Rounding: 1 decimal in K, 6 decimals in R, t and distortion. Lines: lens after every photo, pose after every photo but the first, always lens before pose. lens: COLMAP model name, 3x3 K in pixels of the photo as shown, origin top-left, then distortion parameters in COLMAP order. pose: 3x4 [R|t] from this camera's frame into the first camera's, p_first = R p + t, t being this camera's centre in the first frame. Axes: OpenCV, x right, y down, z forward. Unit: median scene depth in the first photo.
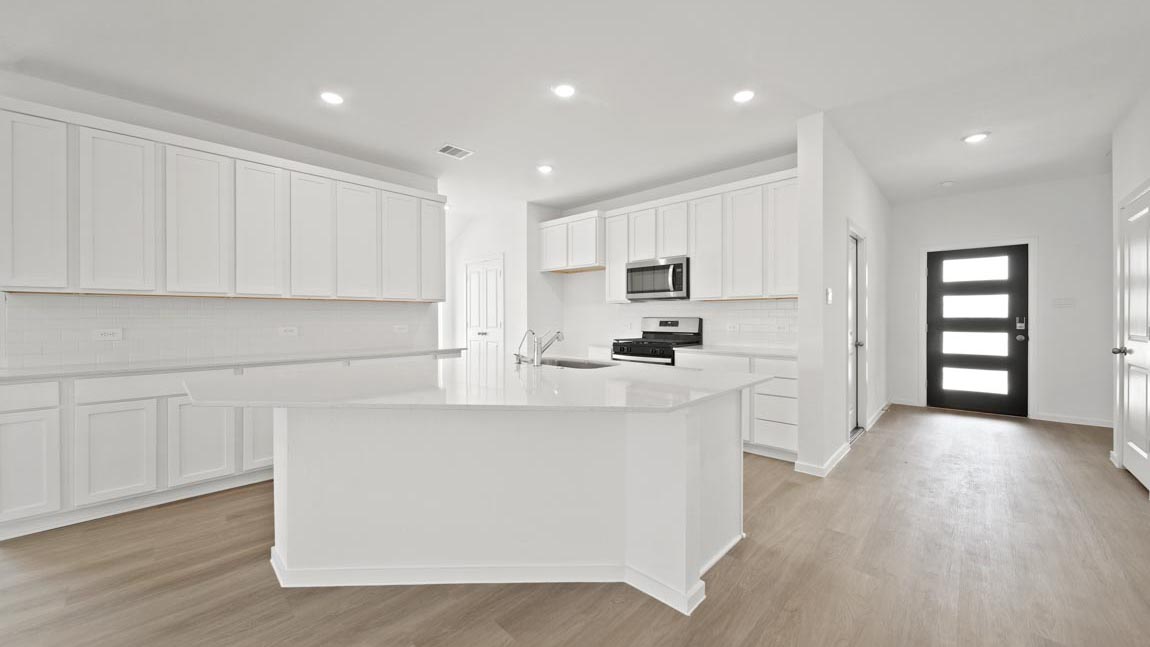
lens RADIAL K [[409.1, 0, 575.3], [0, 409.1, 318.6], [0, 0, 1]] dist [0.000802, -0.002895]
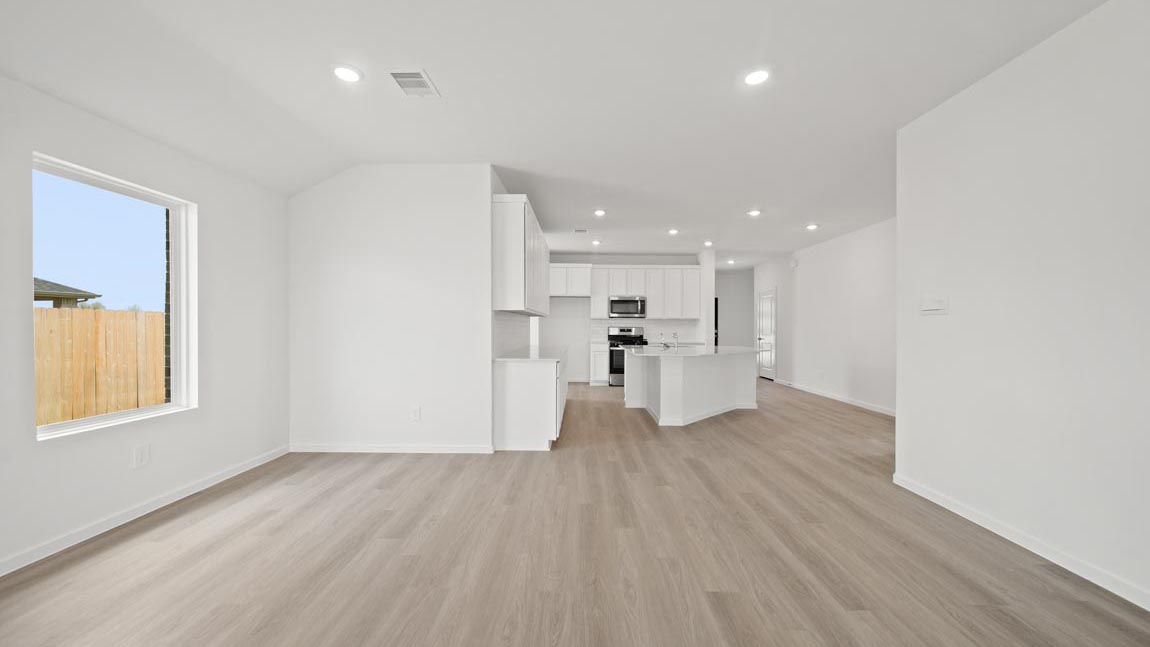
lens RADIAL K [[401.5, 0, 575.7], [0, 401.5, 327.3], [0, 0, 1]] dist [-0.000552, -0.000037]
pose [[0.730316, 0.005328, 0.683089, -1.270186], [-0.005741, 0.999982, -0.001662, 0.002636], [-0.683085, -0.002708, 0.730333, -0.195101]]
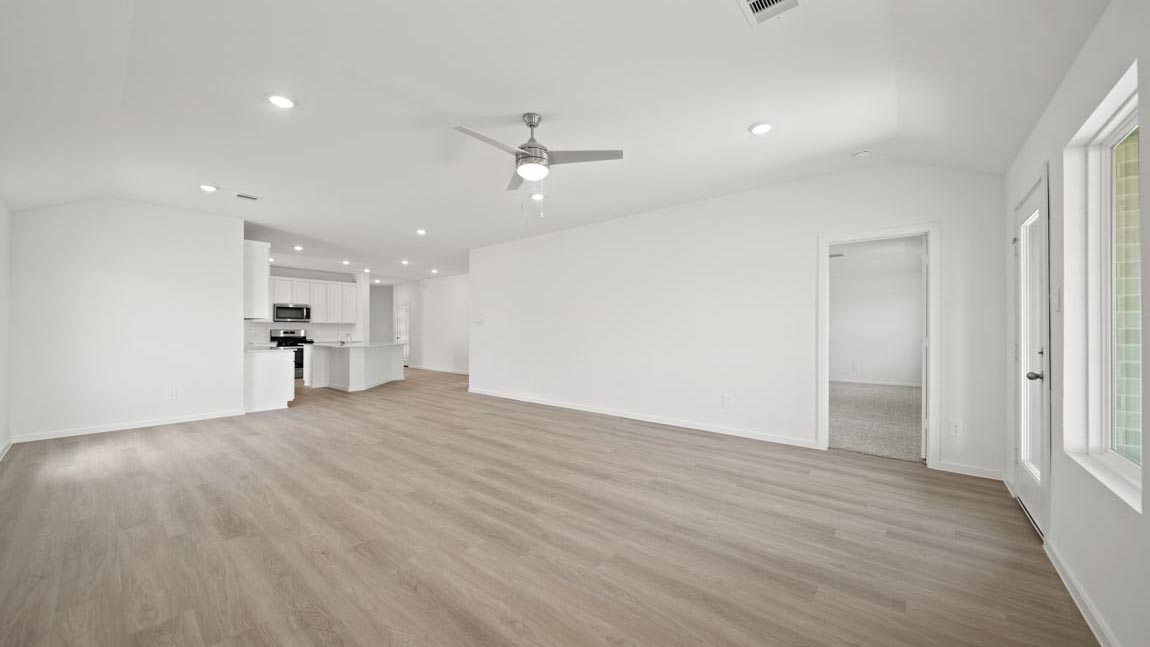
lens RADIAL K [[401.5, 0, 575.7], [0, 401.5, 327.3], [0, 0, 1]] dist [-0.000552, -0.000037]
pose [[-0.071822, 0.011767, 0.997348, -2.168847], [0.001103, 0.999931, -0.011718, 0.010877], [-0.997417, 0.000259, -0.071830, -0.405975]]
